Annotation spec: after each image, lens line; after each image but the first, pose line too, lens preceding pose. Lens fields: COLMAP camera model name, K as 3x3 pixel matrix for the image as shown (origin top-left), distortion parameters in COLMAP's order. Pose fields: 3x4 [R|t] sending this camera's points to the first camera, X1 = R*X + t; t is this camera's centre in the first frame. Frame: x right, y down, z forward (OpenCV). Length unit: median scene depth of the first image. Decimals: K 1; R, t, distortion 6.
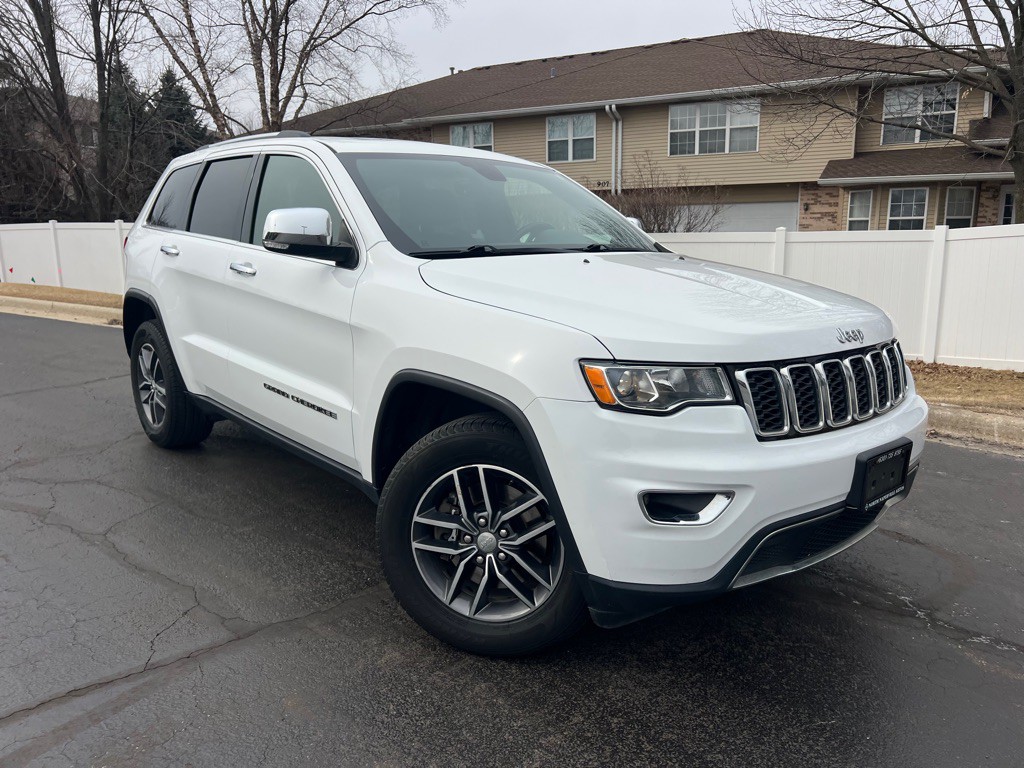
lens RADIAL K [[773.7, 0, 515.8], [0, 773.7, 387.8], [0, 0, 1]] dist [0.053462, -0.062926]
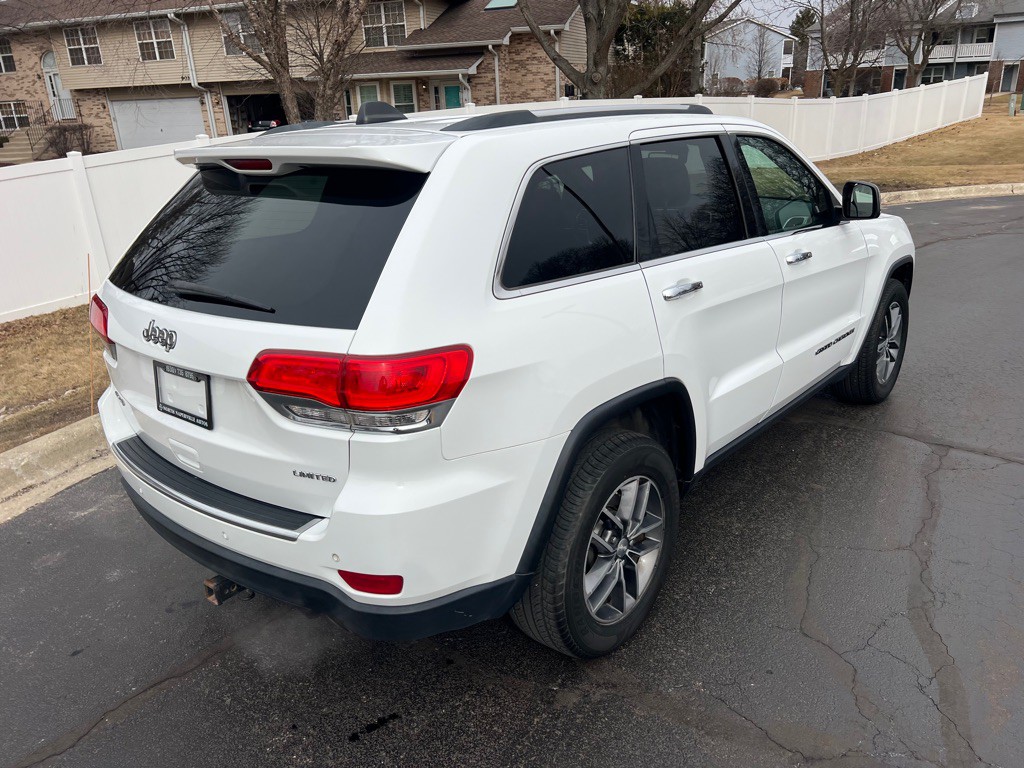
lens RADIAL K [[773.7, 0, 519.0], [0, 773.7, 388.1], [0, 0, 1]] dist [0.053462, -0.062926]
pose [[-0.157646, -0.334443, 0.929137, -0.883728], [0.239693, 0.899804, 0.364554, -0.312531], [-0.957964, 0.280178, -0.061687, 1.013269]]
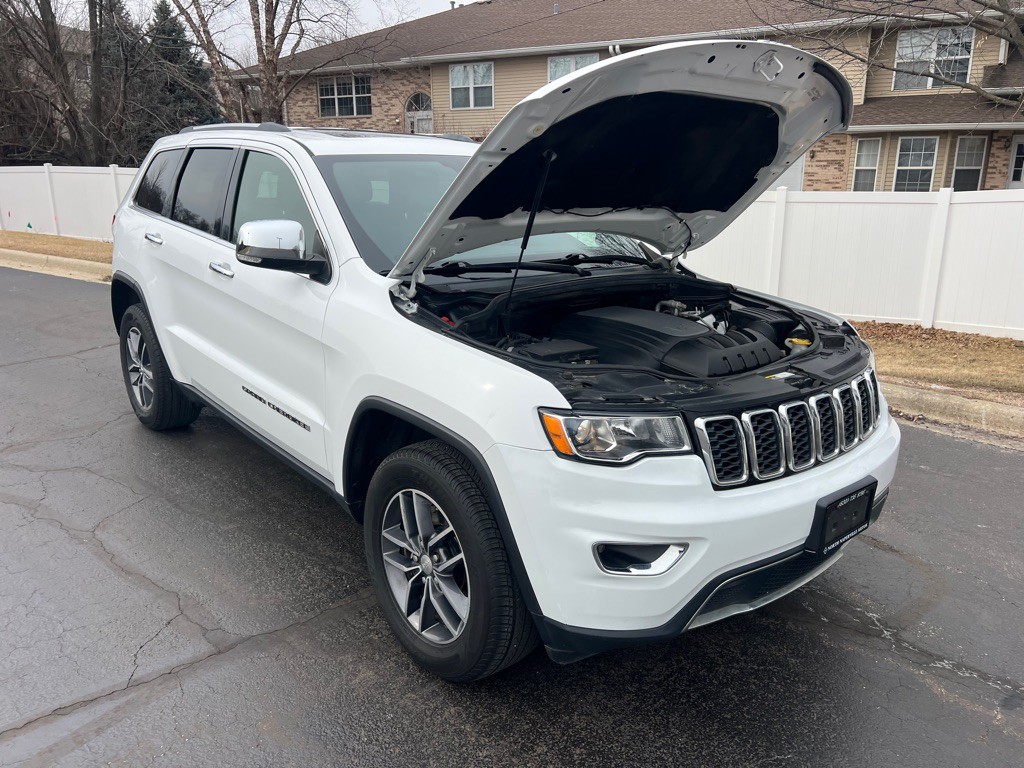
lens RADIAL K [[773.7, 0, 505.8], [0, 773.7, 379.4], [0, 0, 1]] dist [0.053462, -0.062926]
pose [[0.999849, 0.012286, -0.012273, 0.017105], [-0.011424, 0.997618, 0.068034, -0.060104], [0.013079, -0.067883, 0.997608, -0.000435]]
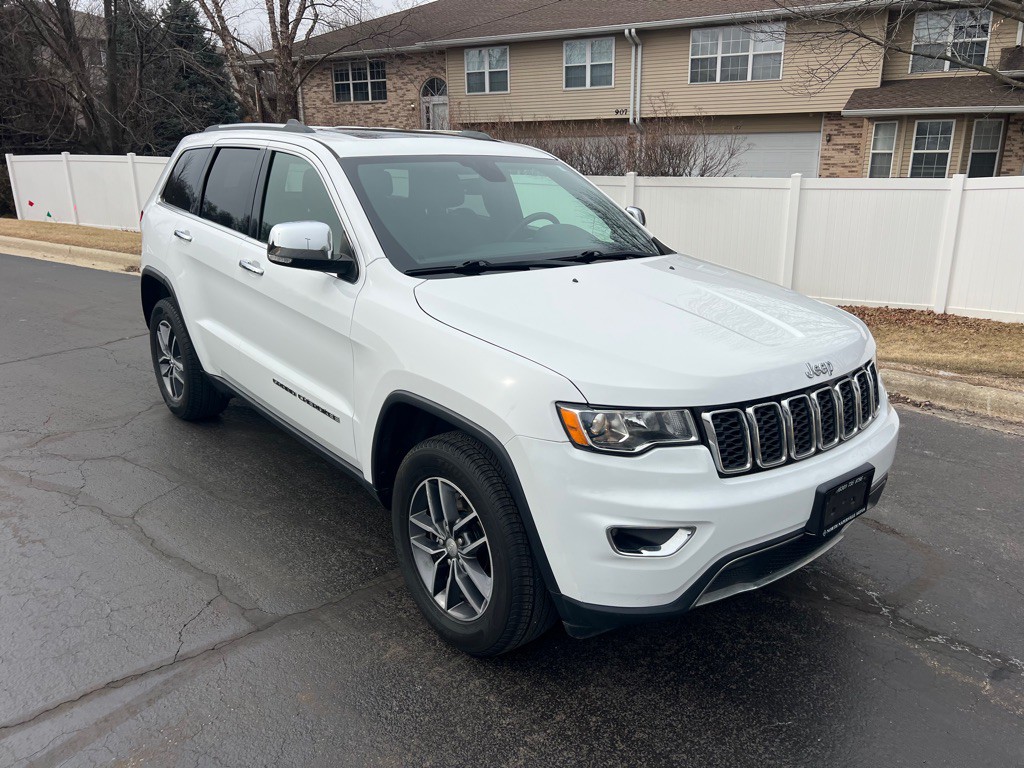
lens RADIAL K [[773.7, 0, 519.4], [0, 773.7, 382.1], [0, 0, 1]] dist [0.053462, -0.062926]
pose [[0.999842, 0.008005, -0.015846, 0.015386], [-0.006524, 0.995790, 0.091431, -0.069292], [0.016512, -0.091313, 0.995685, -0.031458]]
